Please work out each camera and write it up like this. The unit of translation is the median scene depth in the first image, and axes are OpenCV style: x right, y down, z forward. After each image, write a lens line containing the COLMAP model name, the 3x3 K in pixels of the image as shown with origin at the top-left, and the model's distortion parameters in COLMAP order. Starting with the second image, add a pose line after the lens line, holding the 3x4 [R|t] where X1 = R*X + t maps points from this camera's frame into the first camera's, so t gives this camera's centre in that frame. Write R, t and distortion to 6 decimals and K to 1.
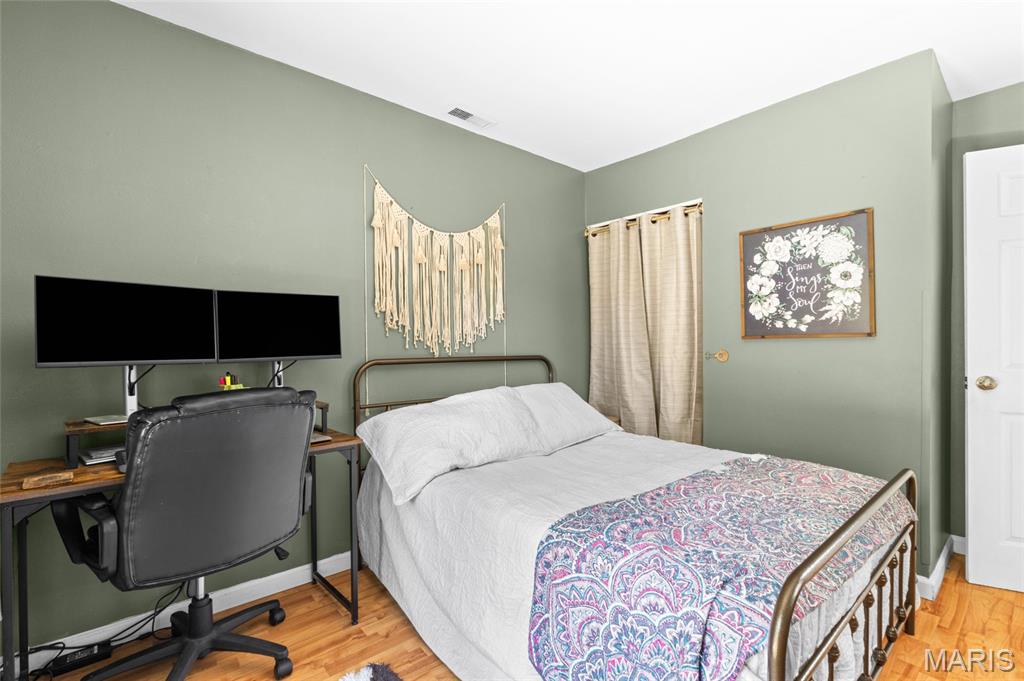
lens RADIAL K [[463.6, 0, 515.6], [0, 463.6, 341.3], [0, 0, 1]] dist [-0.004275, -0.000216]
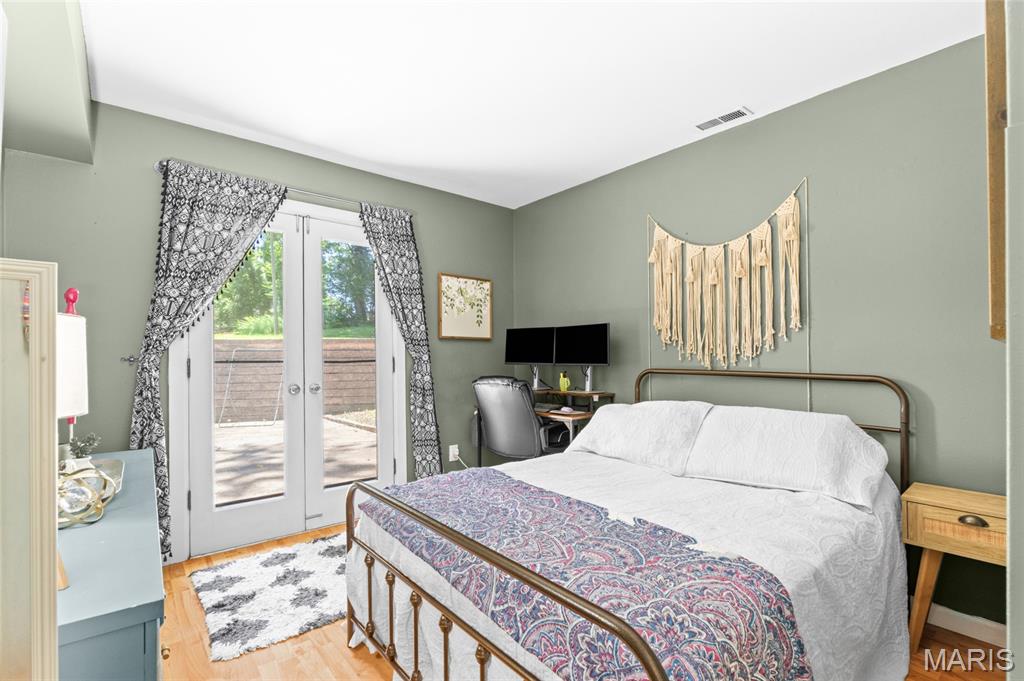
lens RADIAL K [[463.6, 0, 515.6], [0, 463.6, 341.3], [0, 0, 1]] dist [-0.004275, -0.000216]
pose [[-0.022102, -0.035686, -0.999119, 0.900060], [-0.006432, 0.999347, -0.035552, 0.011621], [0.999735, 0.005641, -0.022317, 0.625590]]
